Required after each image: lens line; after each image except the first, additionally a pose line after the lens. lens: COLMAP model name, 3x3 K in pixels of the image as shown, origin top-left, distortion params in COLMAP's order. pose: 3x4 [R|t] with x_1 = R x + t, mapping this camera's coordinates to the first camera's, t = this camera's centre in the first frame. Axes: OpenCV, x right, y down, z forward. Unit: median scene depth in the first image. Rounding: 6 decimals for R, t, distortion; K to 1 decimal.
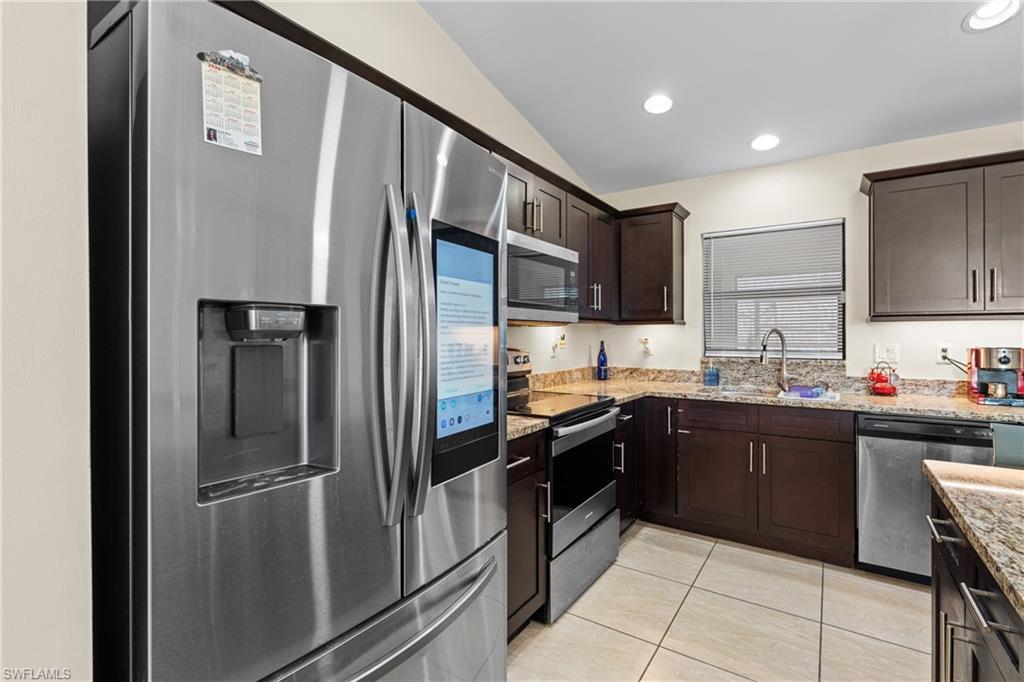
lens RADIAL K [[471.8, 0, 513.8], [0, 471.8, 337.8], [0, 0, 1]] dist [-0.009078, 0.000408]
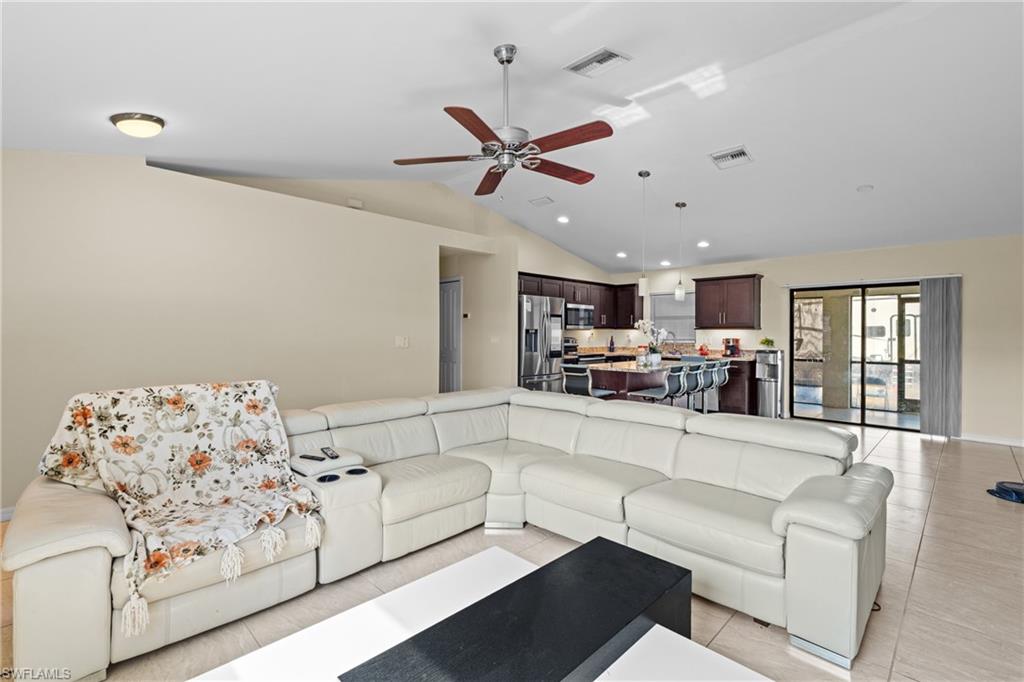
lens RADIAL K [[458.4, 0, 515.0], [0, 458.4, 332.9], [0, 0, 1]] dist [-0.010451, -0.000144]
pose [[0.981724, 0.006849, -0.190189, 0.195736], [-0.007961, 0.999955, -0.005084, 0.009508], [0.190146, 0.006505, 0.981734, -1.894417]]
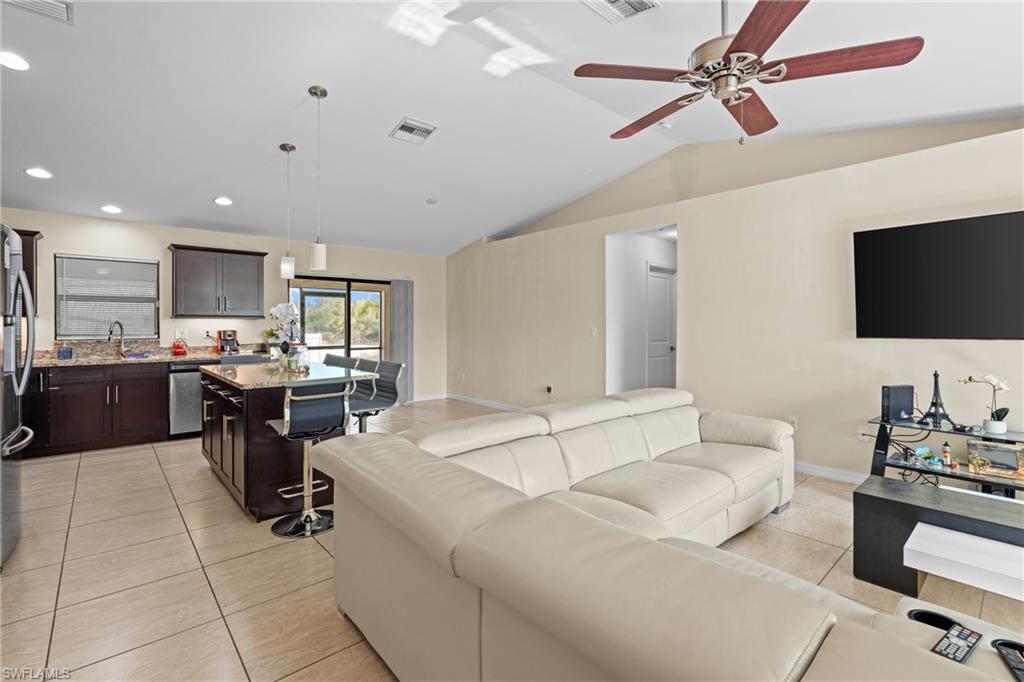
lens RADIAL K [[464.7, 0, 513.0], [0, 464.7, 324.2], [0, 0, 1]] dist [-0.000241, 0.000223]
pose [[0.256080, 0.002094, 0.966653, -0.738743], [0.004046, 0.999987, -0.003238, 0.002470], [-0.966647, 0.004740, 0.256068, -0.850599]]
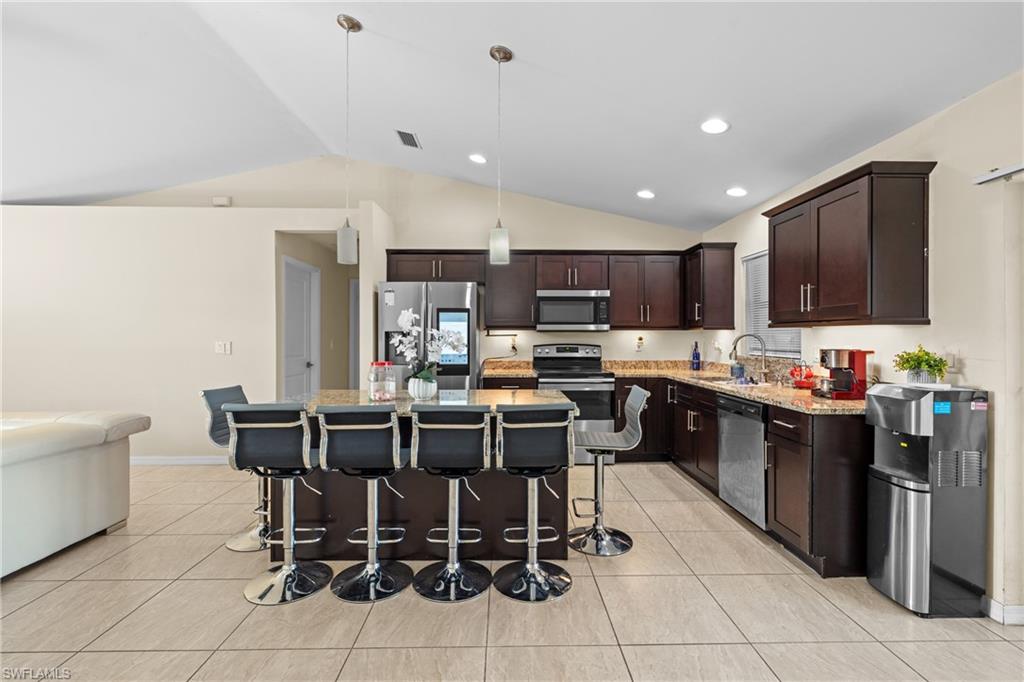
lens RADIAL K [[460.7, 0, 515.1], [0, 460.7, 337.8], [0, 0, 1]] dist [-0.000335, 0.000192]
pose [[0.575719, 0.004959, -0.817633, 1.309151], [-0.005362, 0.999983, 0.002290, -0.006158], [0.817630, 0.003065, 0.575736, -0.267013]]
